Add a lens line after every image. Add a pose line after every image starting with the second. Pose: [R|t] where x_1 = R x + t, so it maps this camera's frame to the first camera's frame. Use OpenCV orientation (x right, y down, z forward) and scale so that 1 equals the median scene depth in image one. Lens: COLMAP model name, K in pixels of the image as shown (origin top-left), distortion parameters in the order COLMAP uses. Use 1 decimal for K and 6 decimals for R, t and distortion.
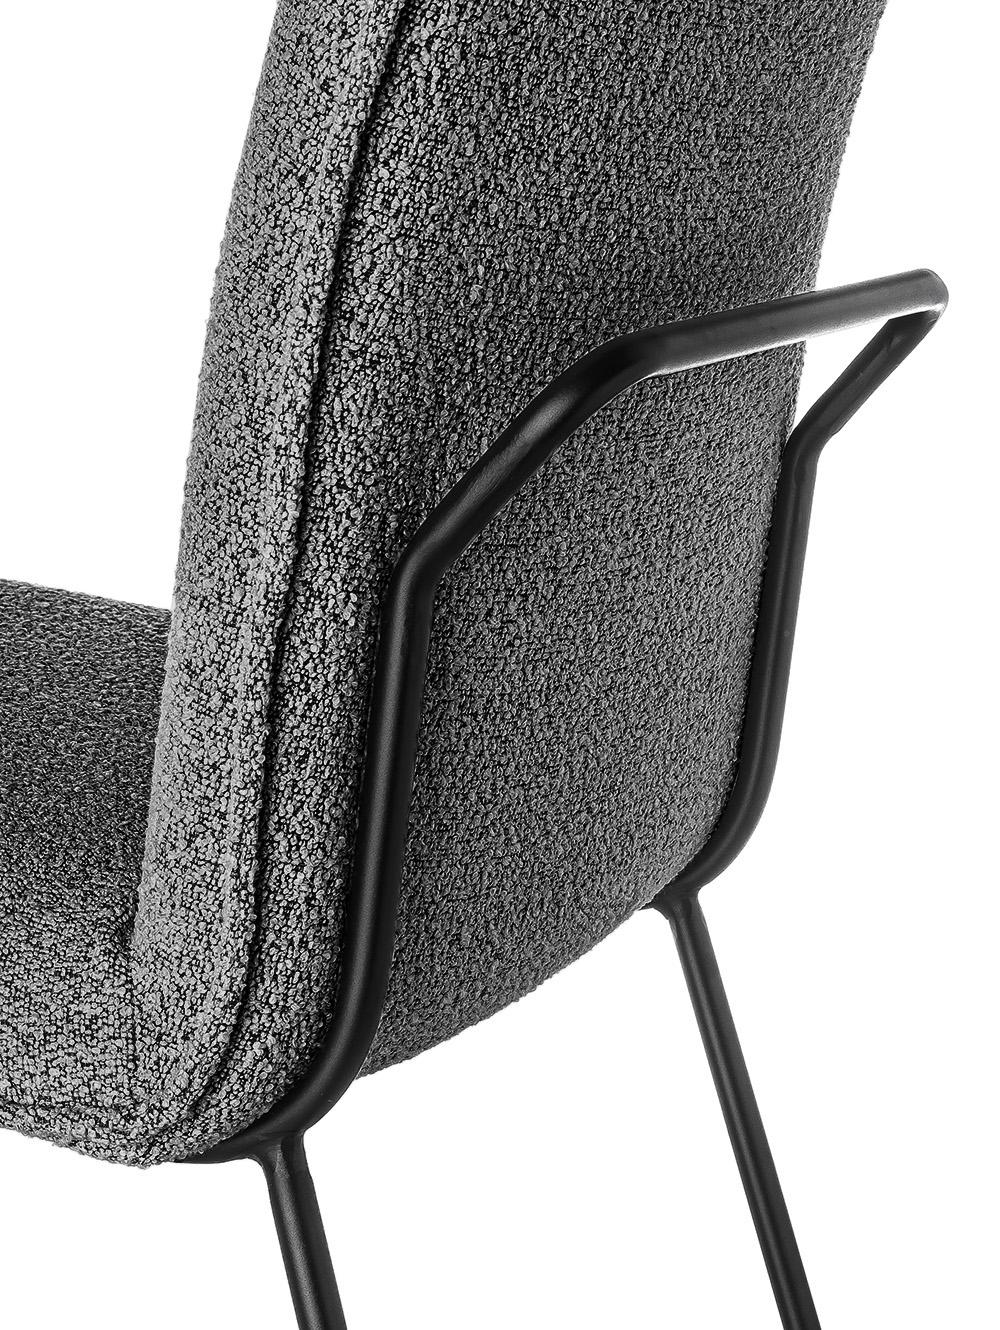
lens RADIAL K [[2967.9, 0, 500.0], [0, 2967.9, 665.0], [0, 0, 1]] dist [-0.030802, 0.034557]
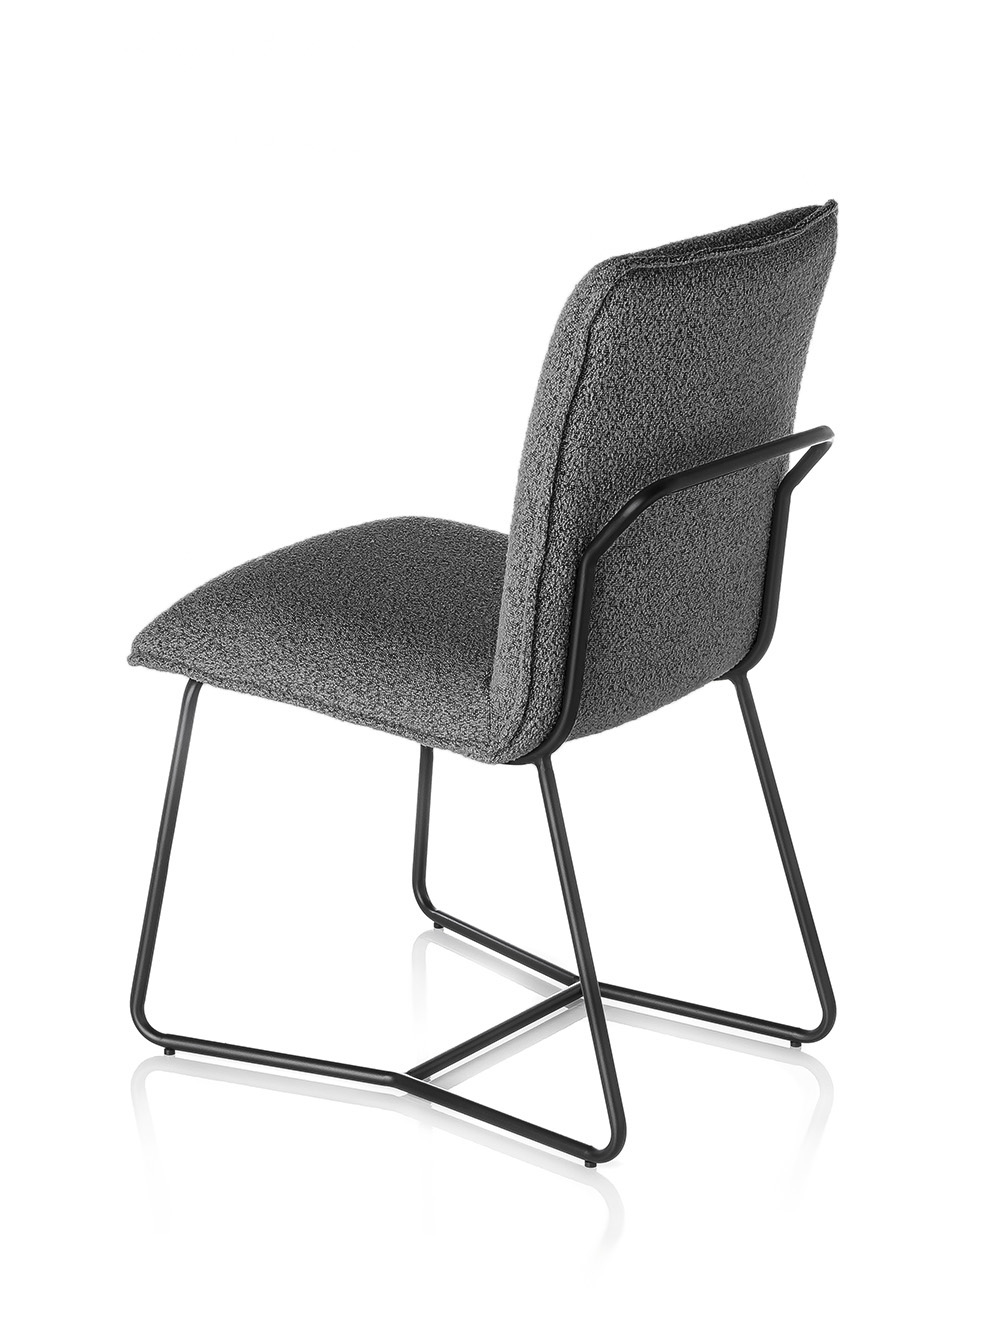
lens RADIAL K [[3595.9, 0, 500.0], [0, 3595.9, 665.0], [0, 0, 1]] dist [-0.017766, -0.042398]
pose [[0.982697, 0.036068, -0.181677, 0.510414], [-0.021083, 0.996264, 0.083749, -0.213236], [0.184019, -0.078470, 0.979785, -2.369625]]
